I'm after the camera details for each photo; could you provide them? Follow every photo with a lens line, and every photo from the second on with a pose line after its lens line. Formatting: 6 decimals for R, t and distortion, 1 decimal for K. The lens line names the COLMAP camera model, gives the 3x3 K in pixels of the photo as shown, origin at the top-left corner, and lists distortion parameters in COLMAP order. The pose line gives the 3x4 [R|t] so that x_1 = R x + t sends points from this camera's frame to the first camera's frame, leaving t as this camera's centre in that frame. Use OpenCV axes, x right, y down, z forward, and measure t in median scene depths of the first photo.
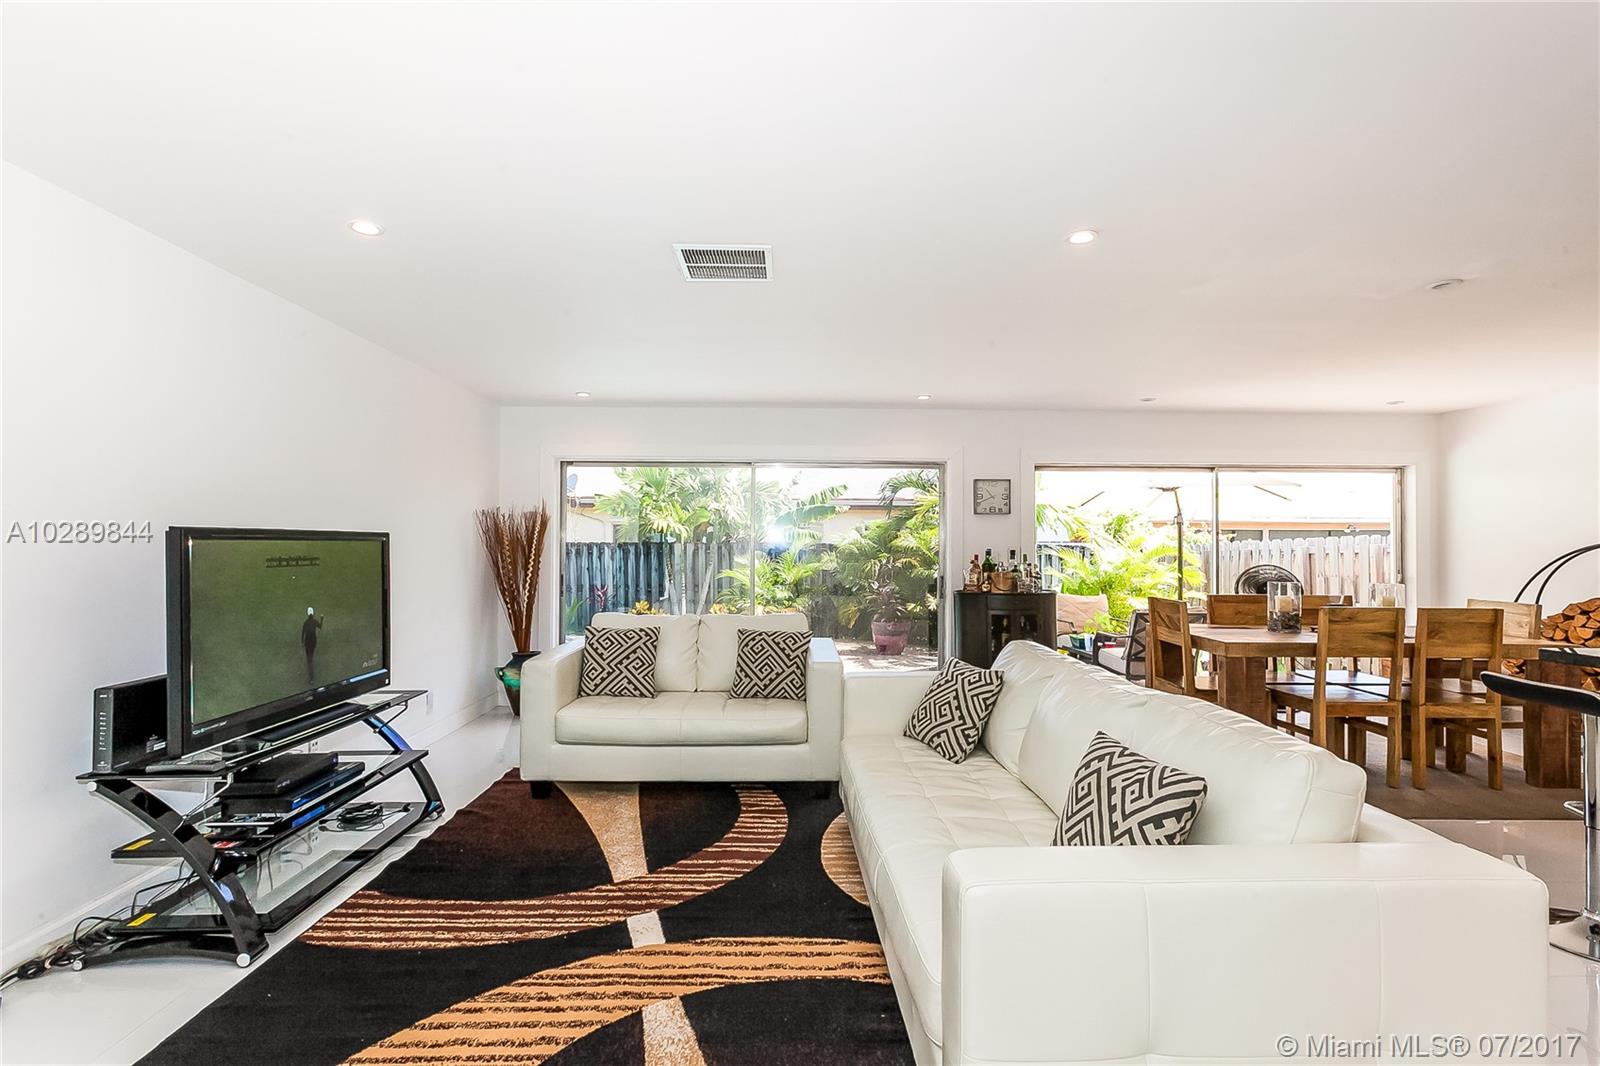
lens RADIAL K [[769.8, 0, 844.8], [0, 769.8, 548.7], [0, 0, 1]] dist [-0.012544, 0.009930]
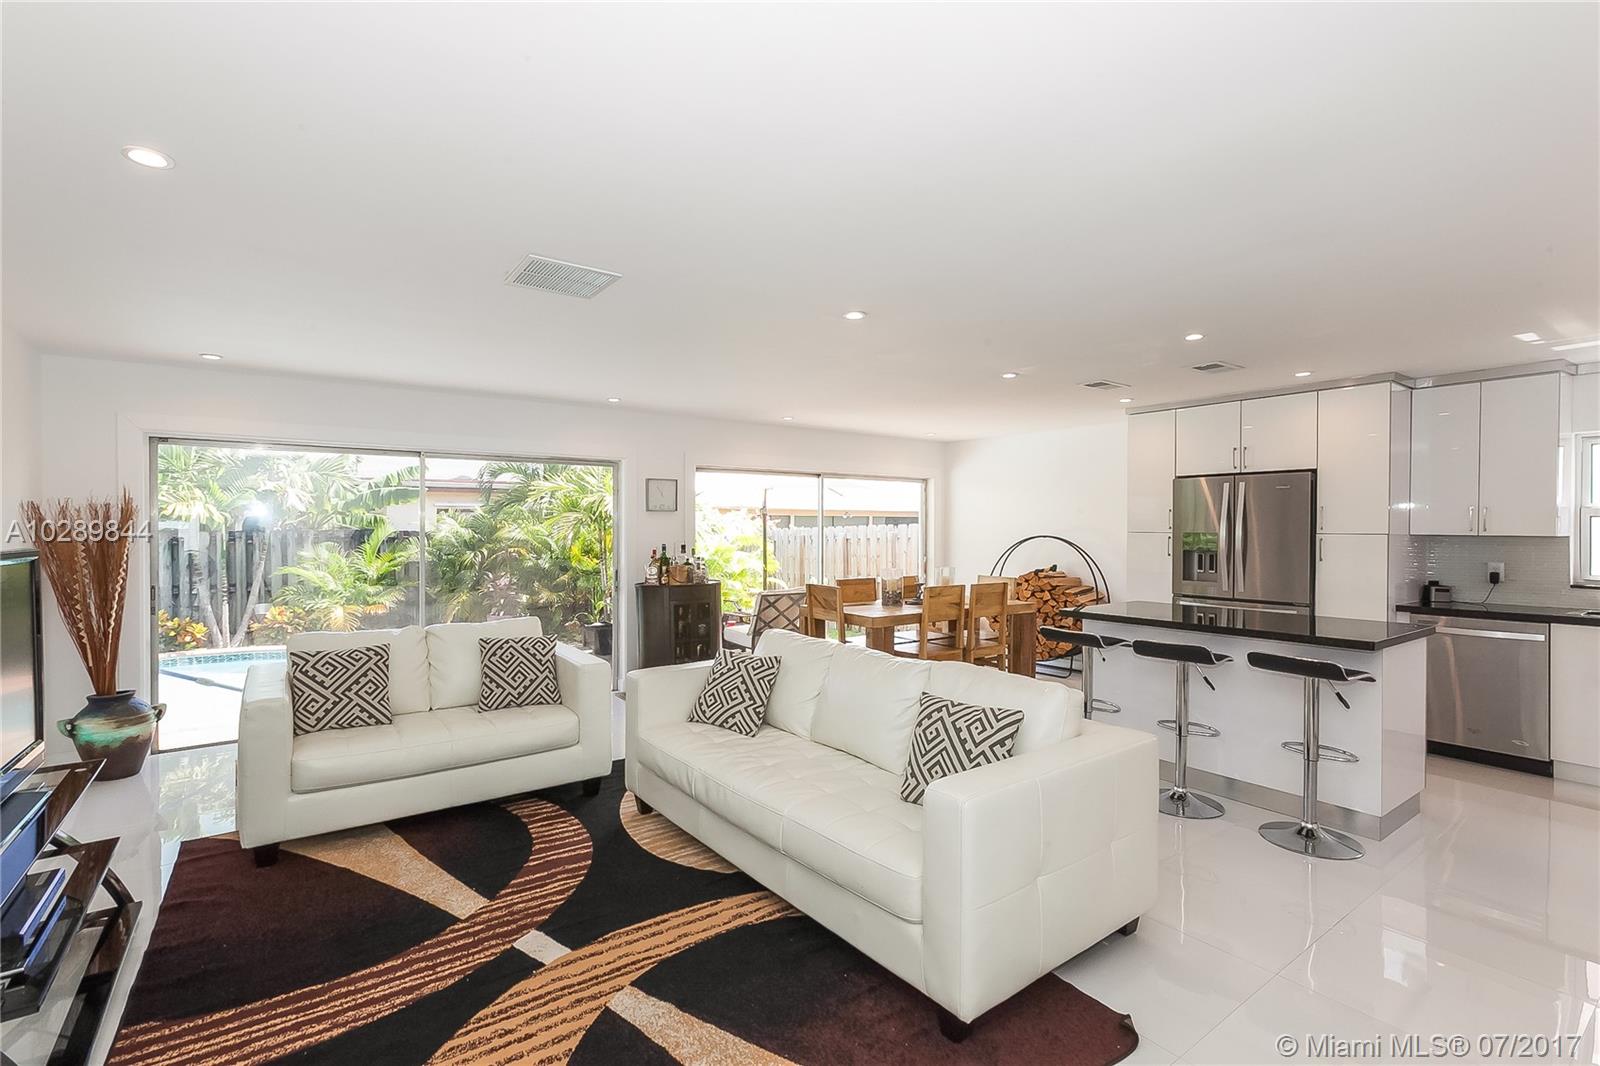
lens RADIAL K [[769.8, 0, 843.0], [0, 769.8, 538.5], [0, 0, 1]] dist [-0.012544, 0.009930]
pose [[0.795428, -0.007511, 0.606002, -0.385088], [-0.006369, 0.999764, 0.020751, -0.044834], [-0.606015, -0.020365, 0.795192, -0.021743]]
